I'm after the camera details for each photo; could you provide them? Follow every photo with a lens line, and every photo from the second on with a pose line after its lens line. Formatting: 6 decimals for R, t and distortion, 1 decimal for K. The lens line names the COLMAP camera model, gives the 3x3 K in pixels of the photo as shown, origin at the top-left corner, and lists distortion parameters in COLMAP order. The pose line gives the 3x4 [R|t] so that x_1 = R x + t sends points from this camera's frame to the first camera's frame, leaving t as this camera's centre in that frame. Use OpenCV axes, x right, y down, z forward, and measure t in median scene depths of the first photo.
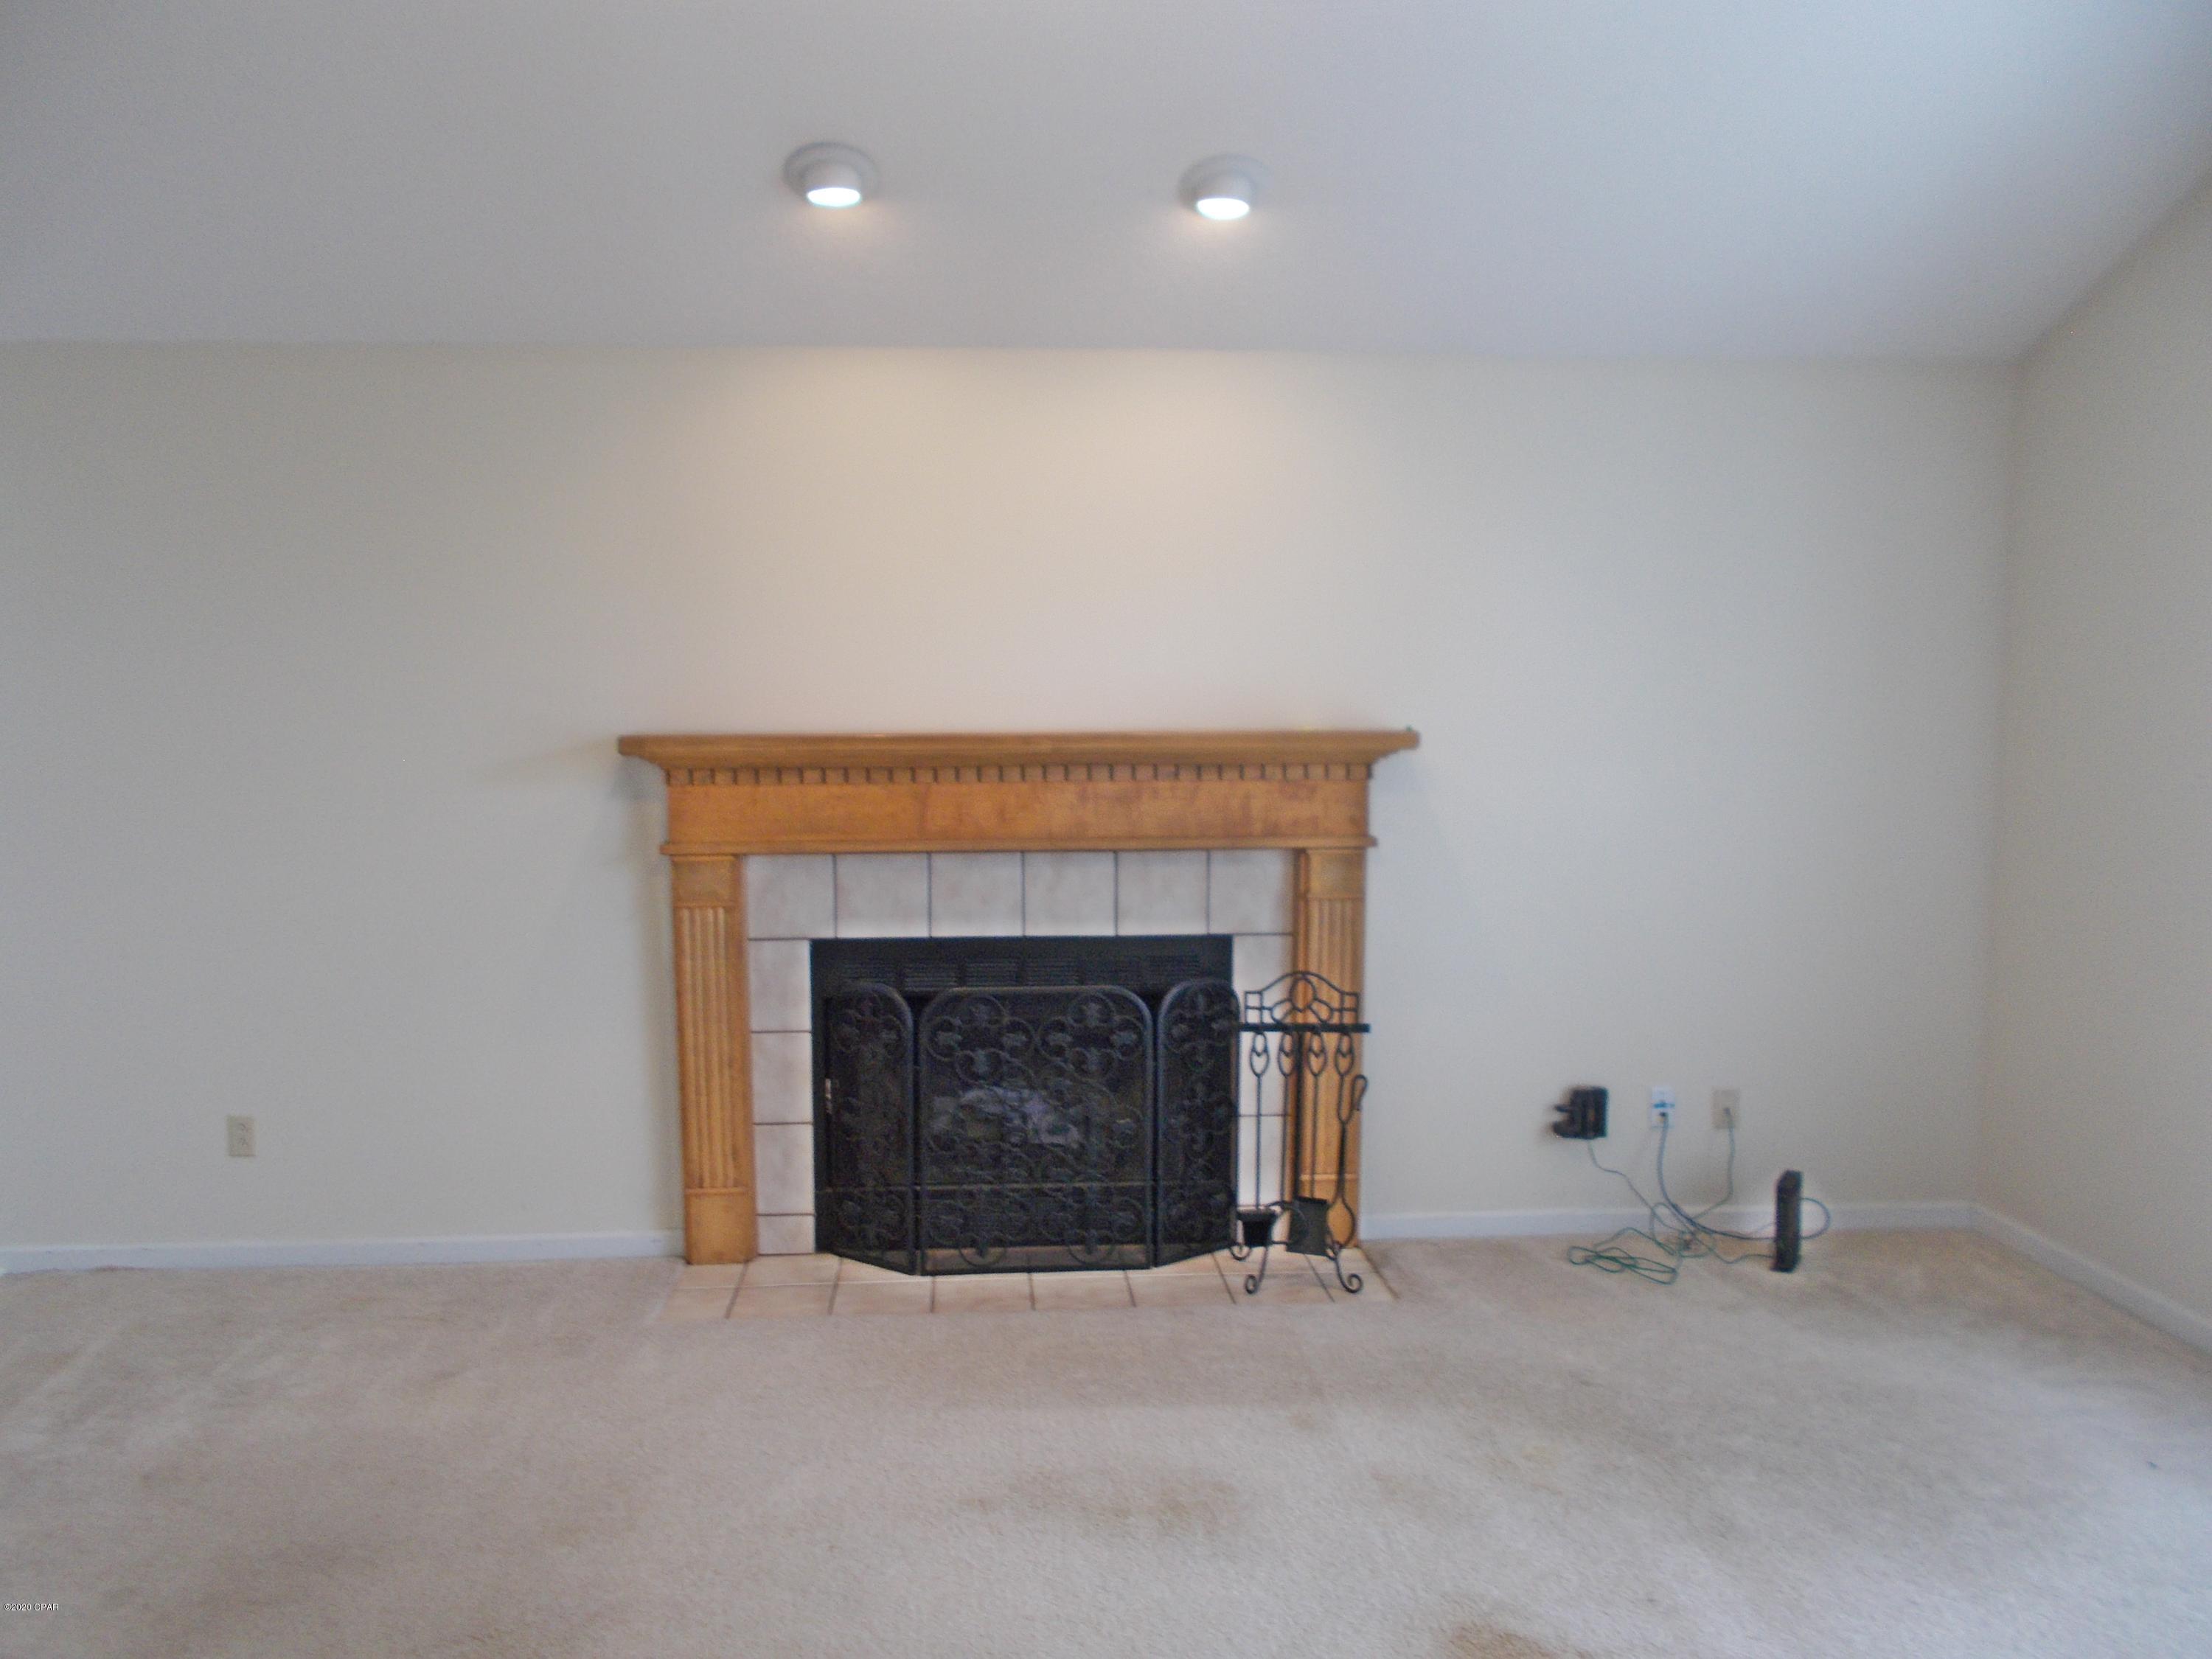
lens RADIAL K [[1628.6, 0, 1106.0], [0, 1628.6, 829.5], [0, 0, 1]] dist [0.006506, -0.001479]
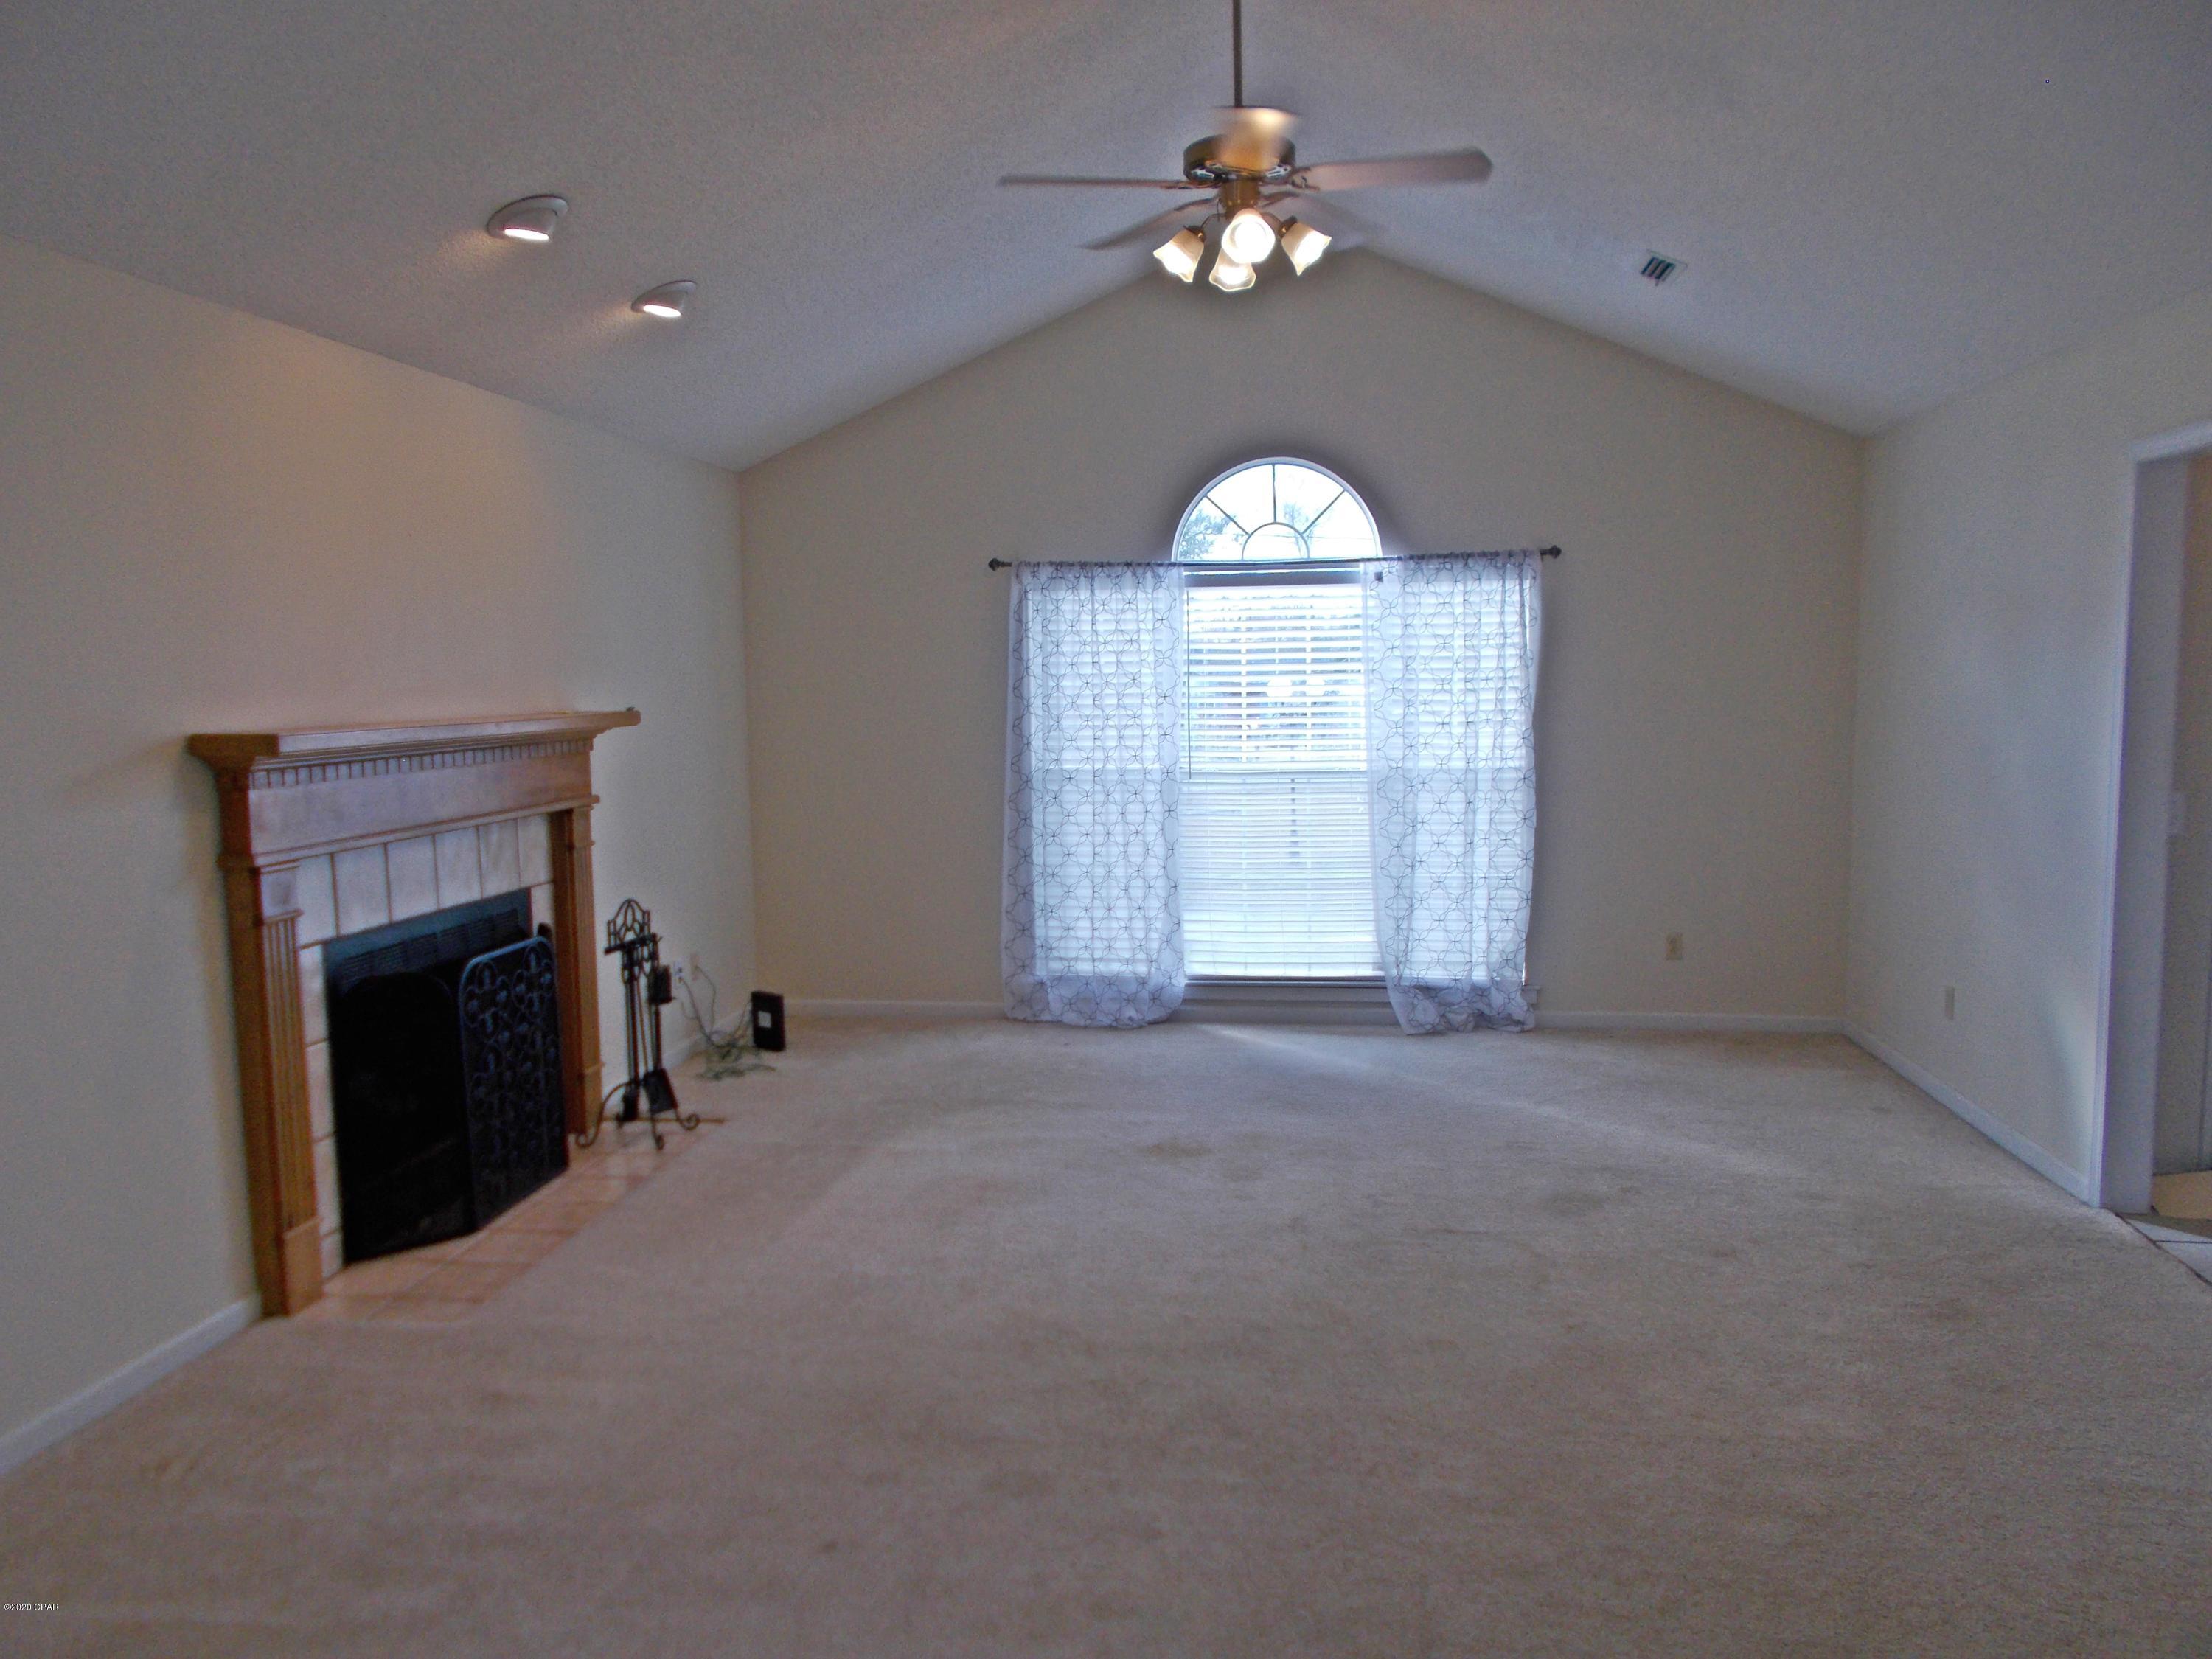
lens RADIAL K [[1628.6, 0, 1106.0], [0, 1628.6, 829.5], [0, 0, 1]] dist [0.006506, -0.001479]
pose [[0.203862, -0.088471, 0.974994, -1.042042], [0.066765, 0.994846, 0.076313, -0.041199], [-0.976720, 0.049539, 0.208718, 0.360216]]
